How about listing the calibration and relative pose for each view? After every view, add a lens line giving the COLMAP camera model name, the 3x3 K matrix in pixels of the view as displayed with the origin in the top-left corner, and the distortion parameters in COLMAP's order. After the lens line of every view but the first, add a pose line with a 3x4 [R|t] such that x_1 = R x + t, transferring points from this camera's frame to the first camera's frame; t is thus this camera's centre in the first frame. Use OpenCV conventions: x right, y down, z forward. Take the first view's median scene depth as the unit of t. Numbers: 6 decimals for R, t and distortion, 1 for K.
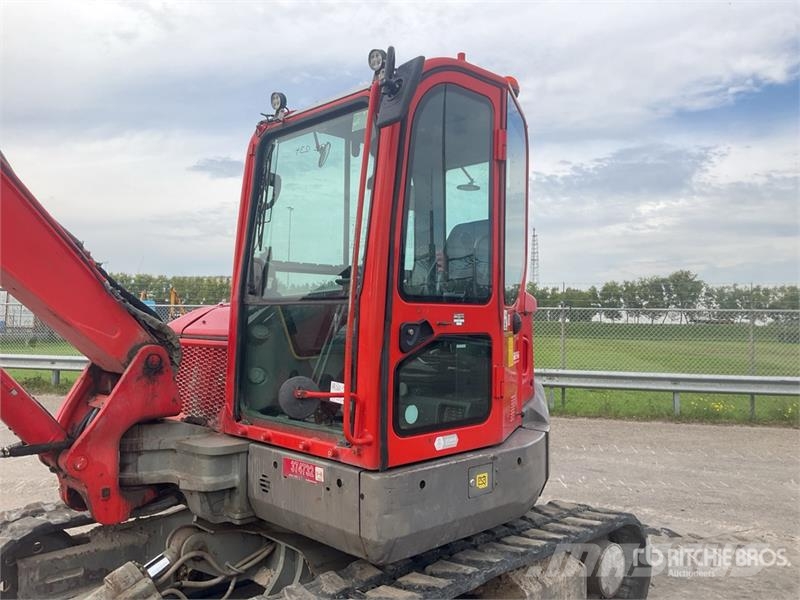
lens RADIAL K [[657.3, 0, 394.5], [0, 657.3, 300.1], [0, 0, 1]] dist [0.091995, -0.169175]
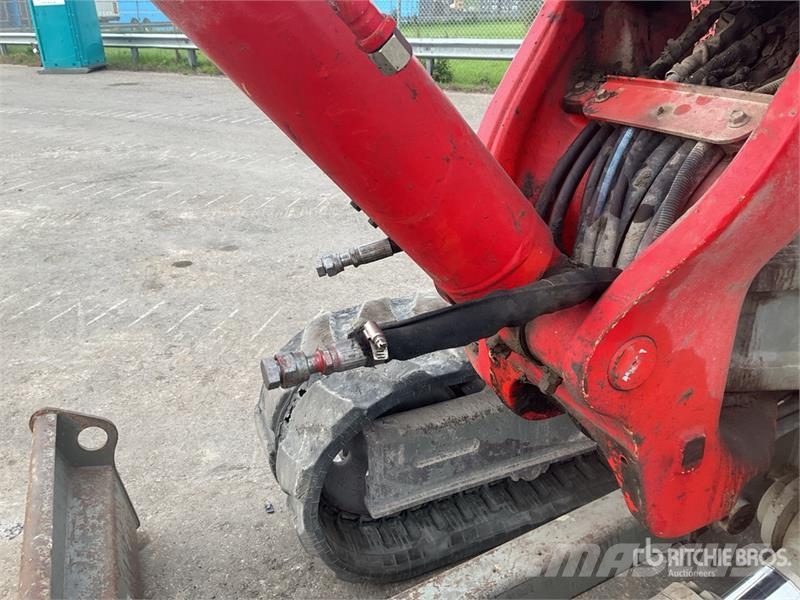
lens RADIAL K [[657.3, 0, 394.5], [0, 657.3, 300.1], [0, 0, 1]] dist [0.091995, -0.169175]
pose [[0.930748, 0.120826, -0.345121, -0.437228], [0.042269, 0.901951, 0.429765, 0.106503], [0.363209, -0.414591, 0.834382, 0.716569]]
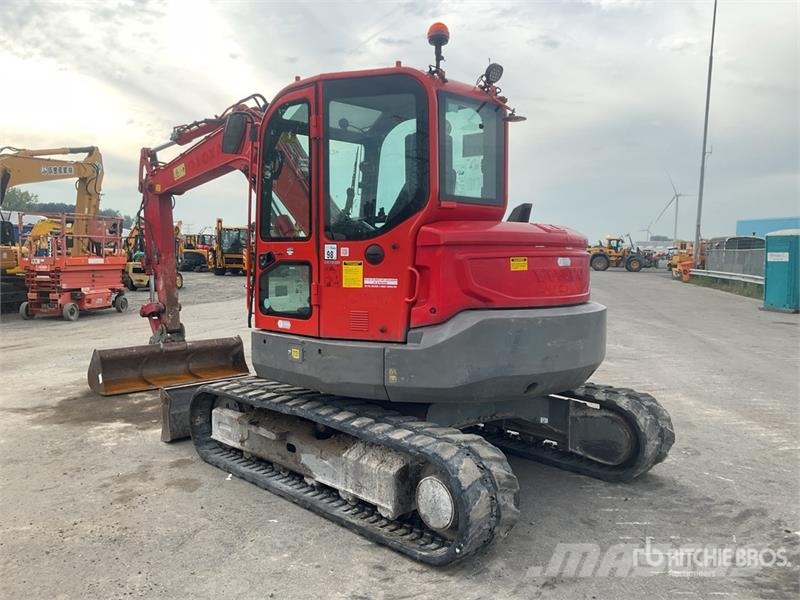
lens RADIAL K [[657.3, 0, 394.5], [0, 657.3, 300.1], [0, 0, 1]] dist [0.091995, -0.169175]
pose [[0.002086, 0.061648, -0.998096, 1.567681], [0.019580, 0.997904, 0.061677, 0.049698], [0.999806, -0.019672, 0.000875, 1.147441]]
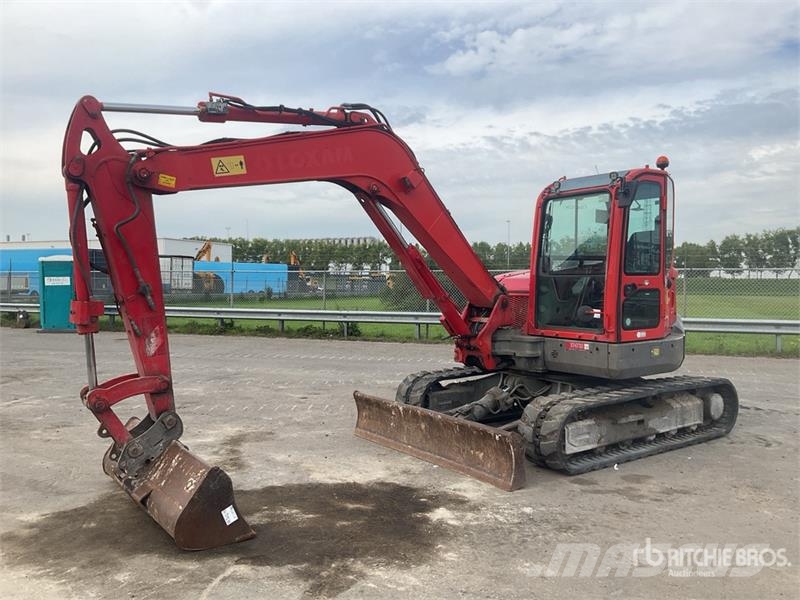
lens RADIAL K [[657.3, 0, 394.5], [0, 657.3, 300.1], [0, 0, 1]] dist [0.091995, -0.169175]
pose [[0.988268, -0.007464, -0.152548, -0.384238], [0.016933, 0.998002, 0.060871, -0.059224], [0.151789, -0.062740, 0.986420, -1.309138]]
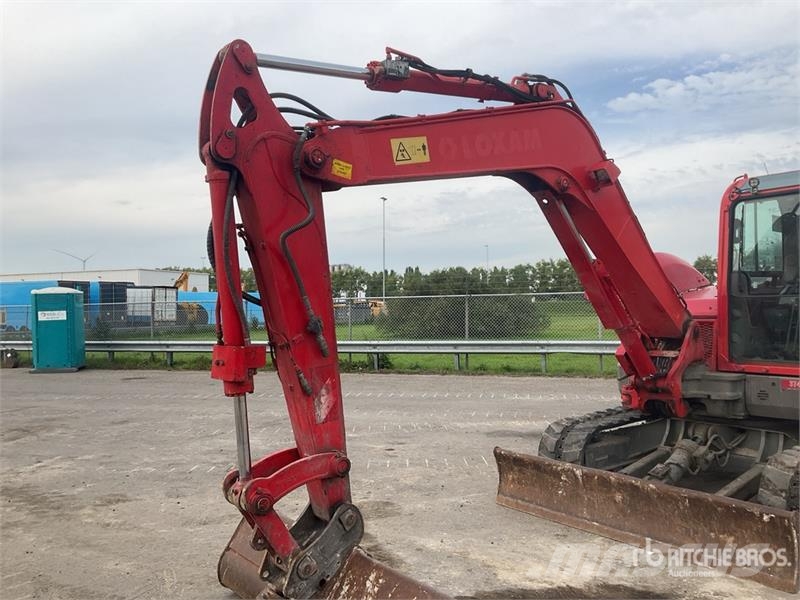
lens RADIAL K [[657.3, 0, 394.5], [0, 657.3, 300.1], [0, 0, 1]] dist [0.091995, -0.169175]
pose [[0.993004, -0.033859, -0.113119, -0.956570], [0.036551, 0.999094, 0.021808, -0.059588], [0.112278, -0.025790, 0.993342, -0.893503]]
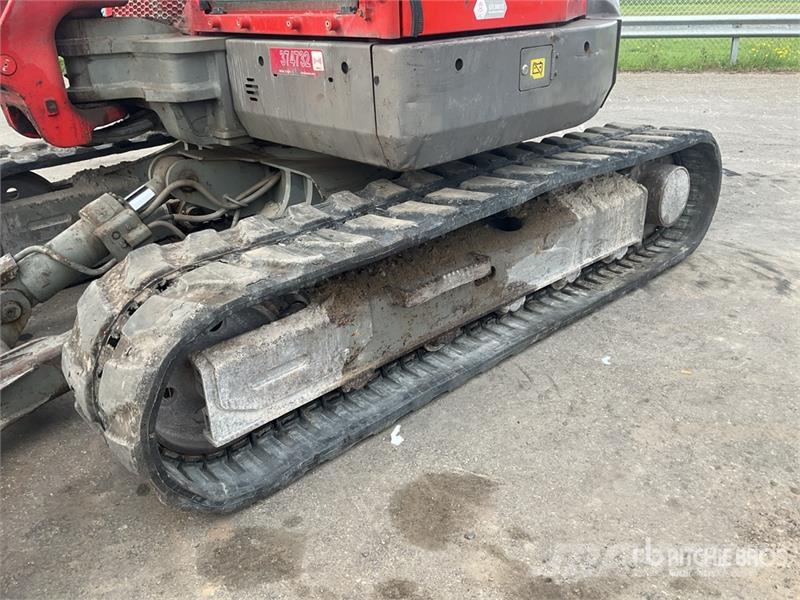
lens RADIAL K [[657.3, 0, 394.5], [0, 657.3, 300.1], [0, 0, 1]] dist [0.091995, -0.169175]
pose [[0.998790, -0.028872, -0.039802, -0.005752], [0.043533, 0.895577, 0.442772, 0.156123], [0.022862, -0.443970, 0.895750, 0.195277]]
